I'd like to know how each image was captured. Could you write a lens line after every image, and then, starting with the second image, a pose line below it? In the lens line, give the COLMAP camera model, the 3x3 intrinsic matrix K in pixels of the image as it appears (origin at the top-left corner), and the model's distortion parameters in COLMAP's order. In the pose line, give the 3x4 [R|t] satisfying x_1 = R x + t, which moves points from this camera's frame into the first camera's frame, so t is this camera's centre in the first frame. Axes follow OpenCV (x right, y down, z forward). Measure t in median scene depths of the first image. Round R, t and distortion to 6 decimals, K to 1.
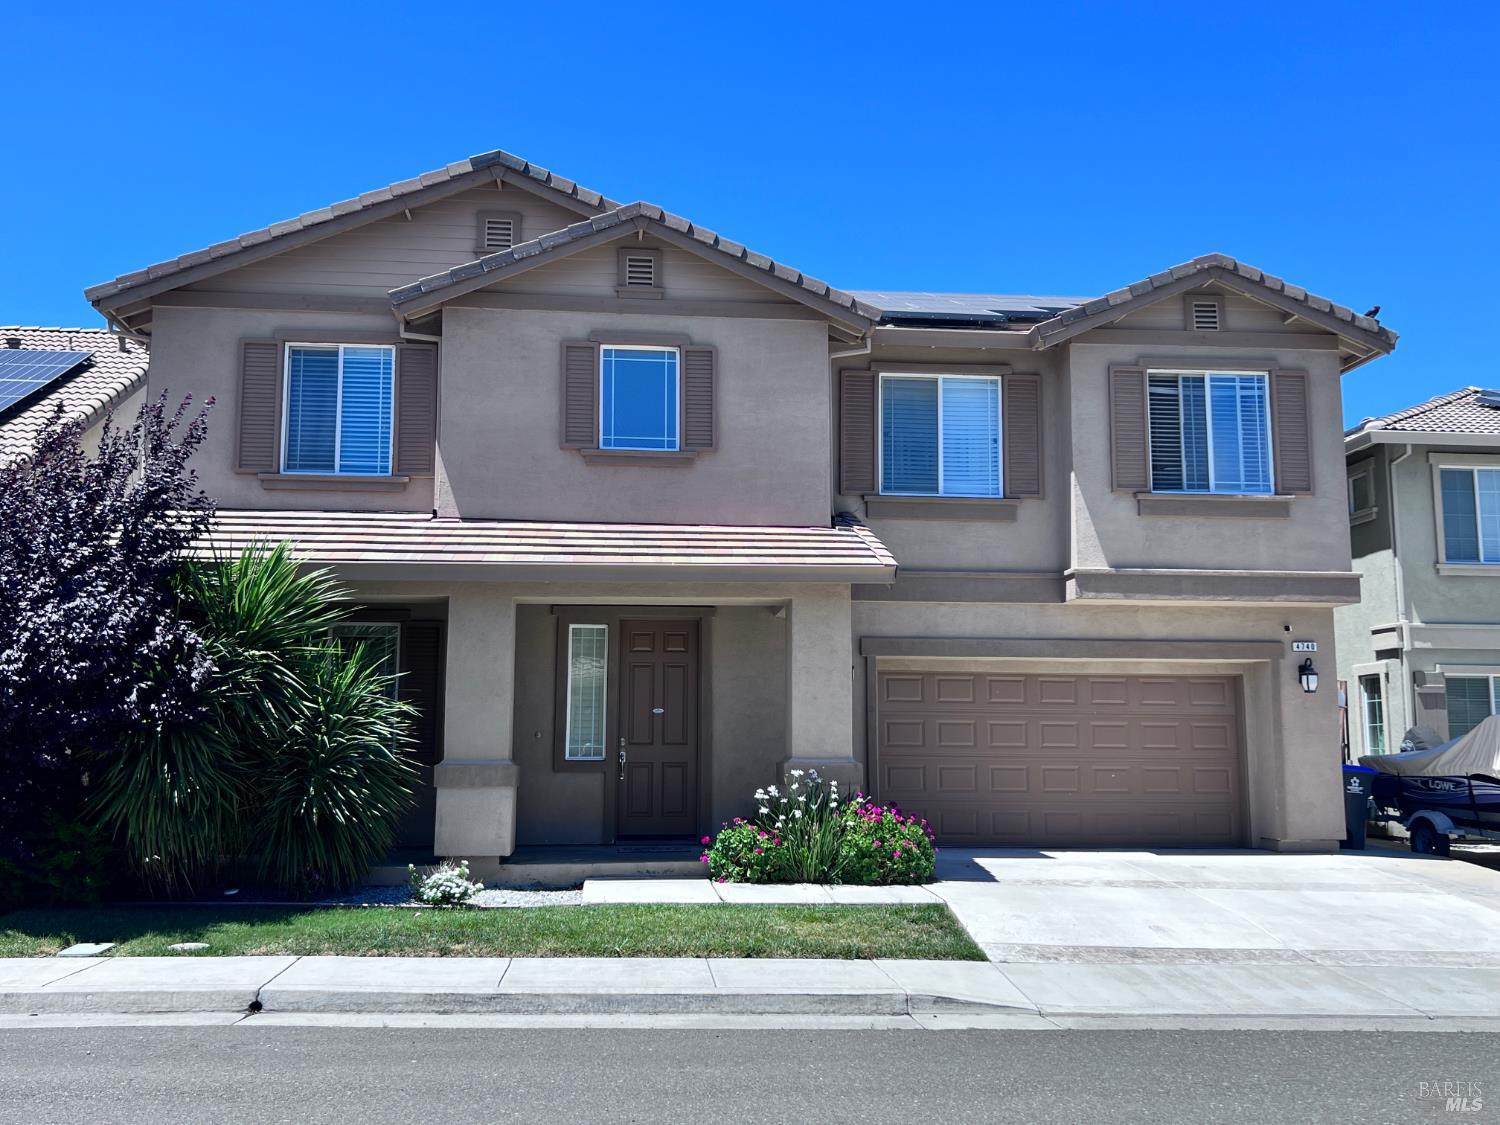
lens RADIAL K [[1375.1, 0, 750.0], [0, 1375.1, 562.5], [0, 0, 1]] dist [0.126366, 0.001023]
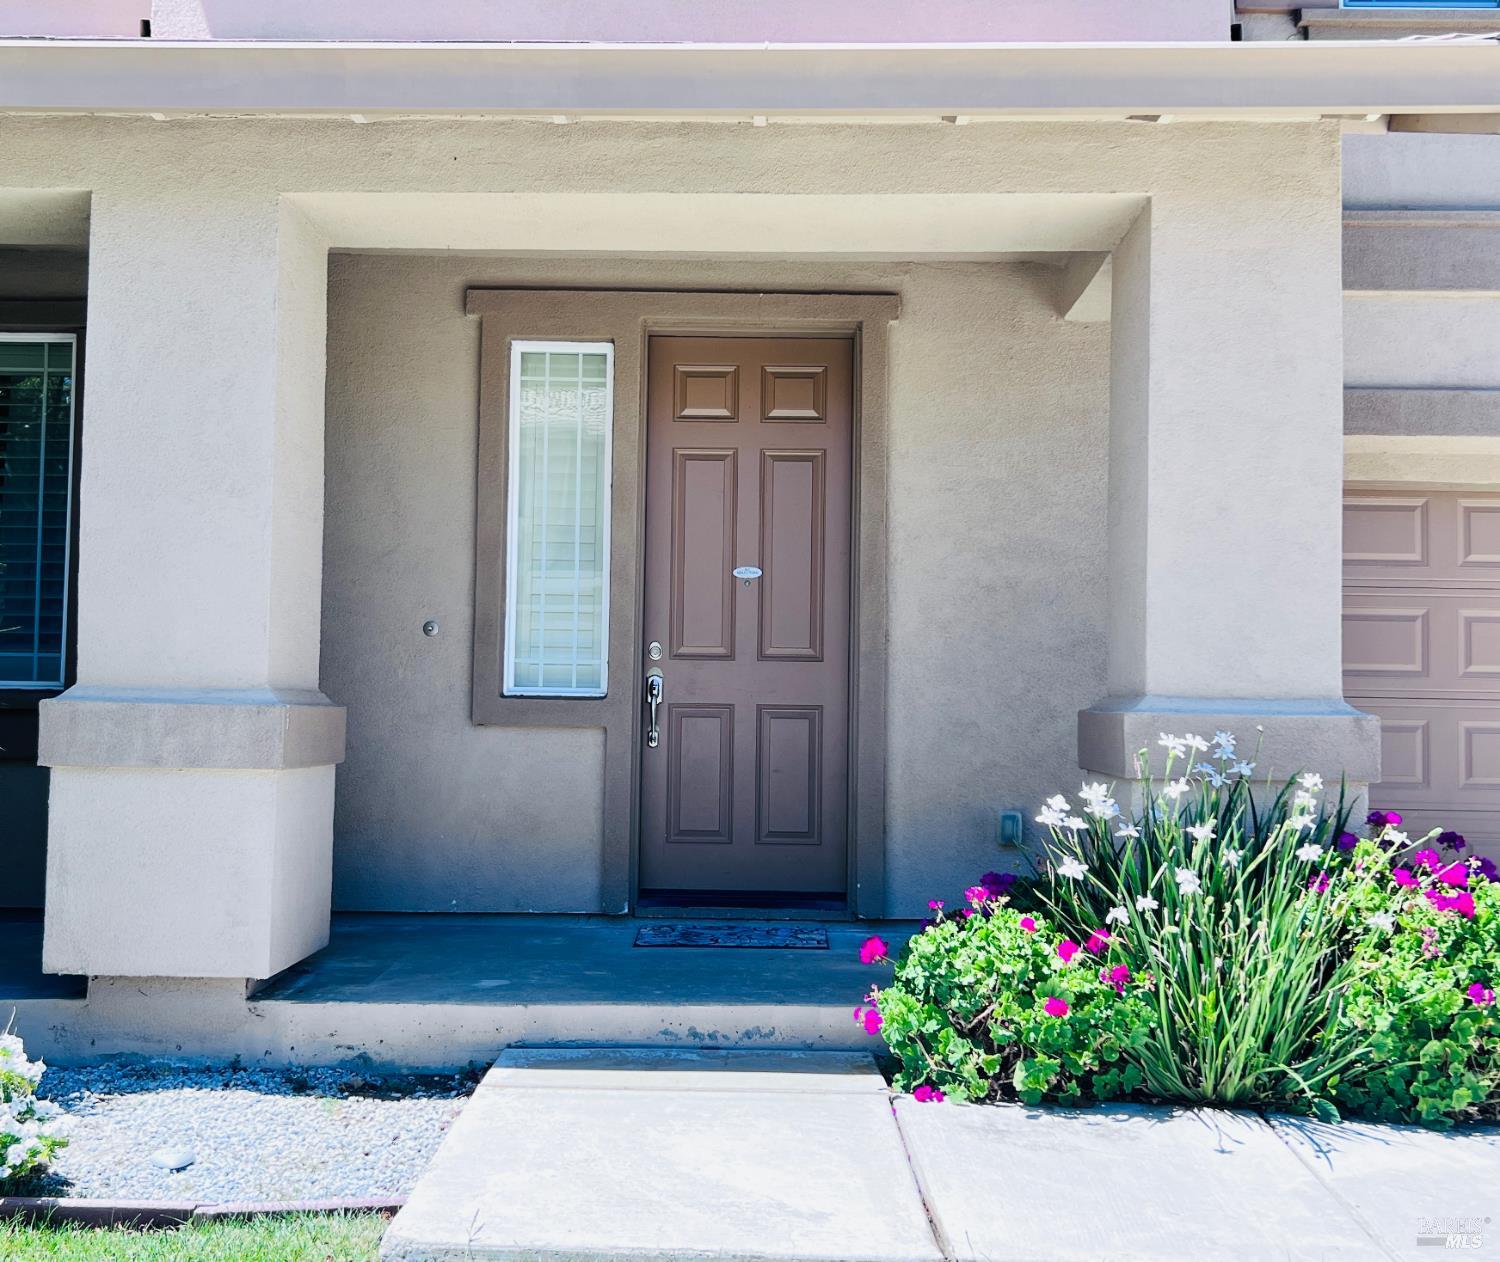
lens RADIAL K [[1496.3, 0, 750.0], [0, 1496.3, 631.0], [0, 0, 1]] dist [0.074927, -0.001926]
pose [[0.993955, 0.007319, -0.109543, -0.022764], [0.002570, 0.995951, 0.089862, 0.098117], [0.109757, -0.089601, 0.989912, 0.665967]]
